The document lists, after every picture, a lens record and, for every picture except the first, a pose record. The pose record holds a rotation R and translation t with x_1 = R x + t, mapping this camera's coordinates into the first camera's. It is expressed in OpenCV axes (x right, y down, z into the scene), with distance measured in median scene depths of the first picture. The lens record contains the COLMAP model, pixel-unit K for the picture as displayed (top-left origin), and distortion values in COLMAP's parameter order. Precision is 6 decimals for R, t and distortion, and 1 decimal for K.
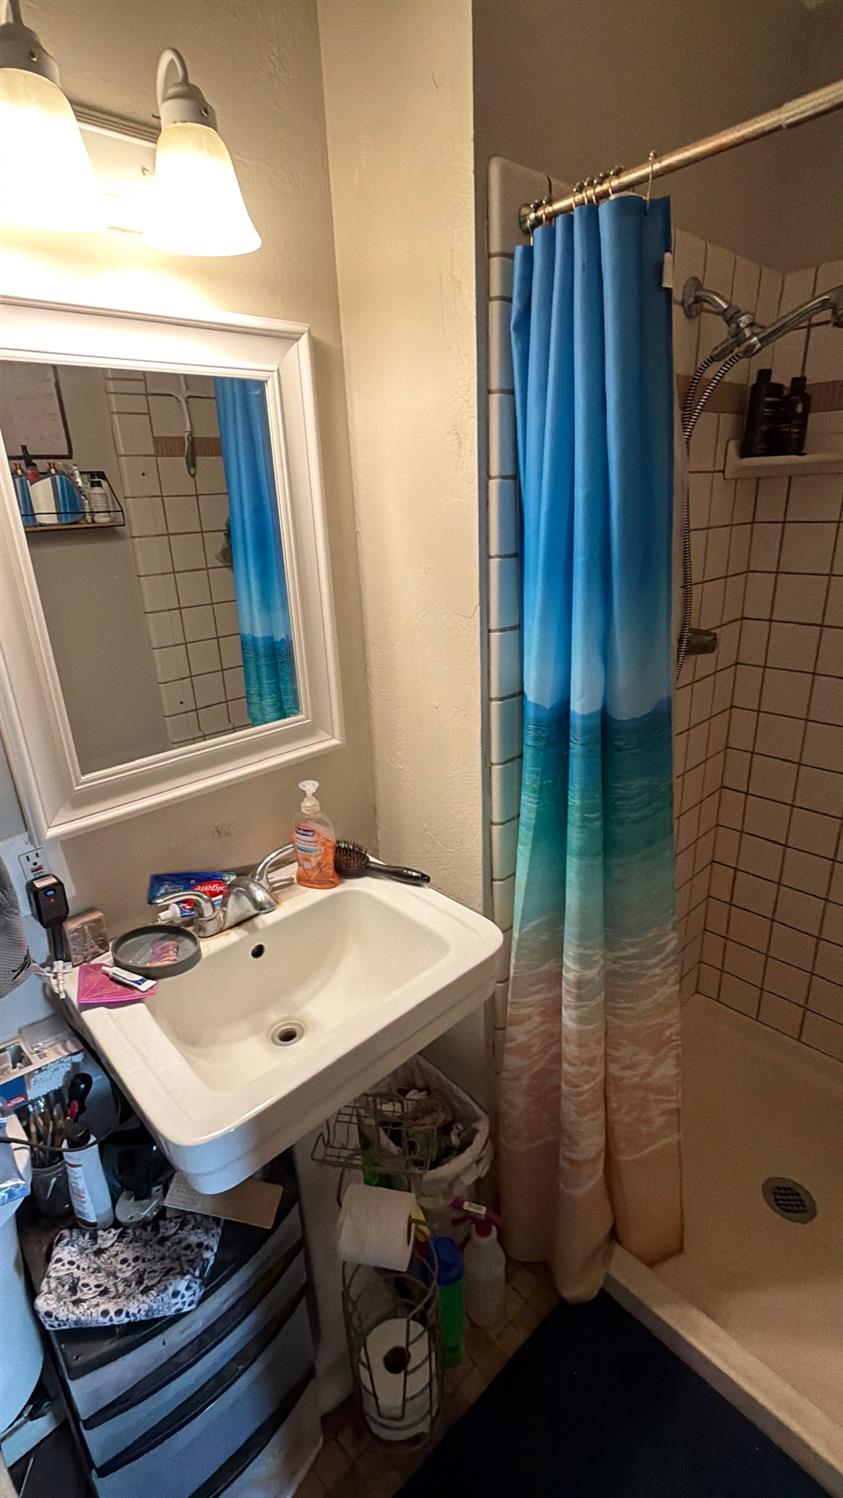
lens RADIAL K [[687.0, 0, 419.8], [0, 687.0, 749.2], [0, 0, 1]] dist [0.001278, -0.000138]
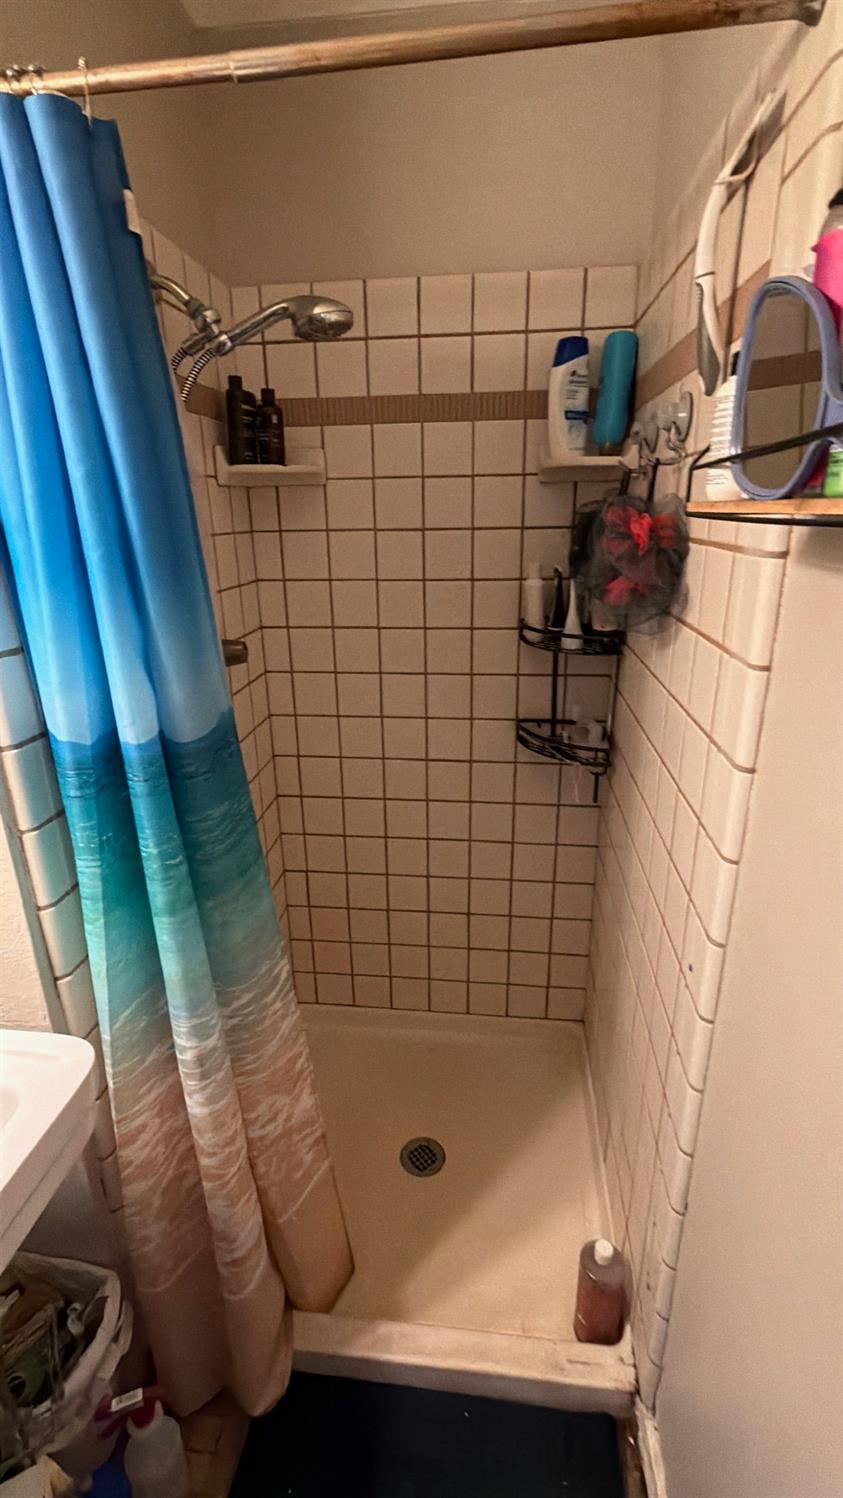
lens RADIAL K [[687.0, 0, 420.9], [0, 687.0, 750.8], [0, 0, 1]] dist [0.001278, -0.000138]
pose [[0.762615, -0.186287, 0.619448, -0.011717], [0.209690, 0.977116, 0.035694, -0.001366], [-0.611922, 0.102671, 0.784226, 0.129544]]
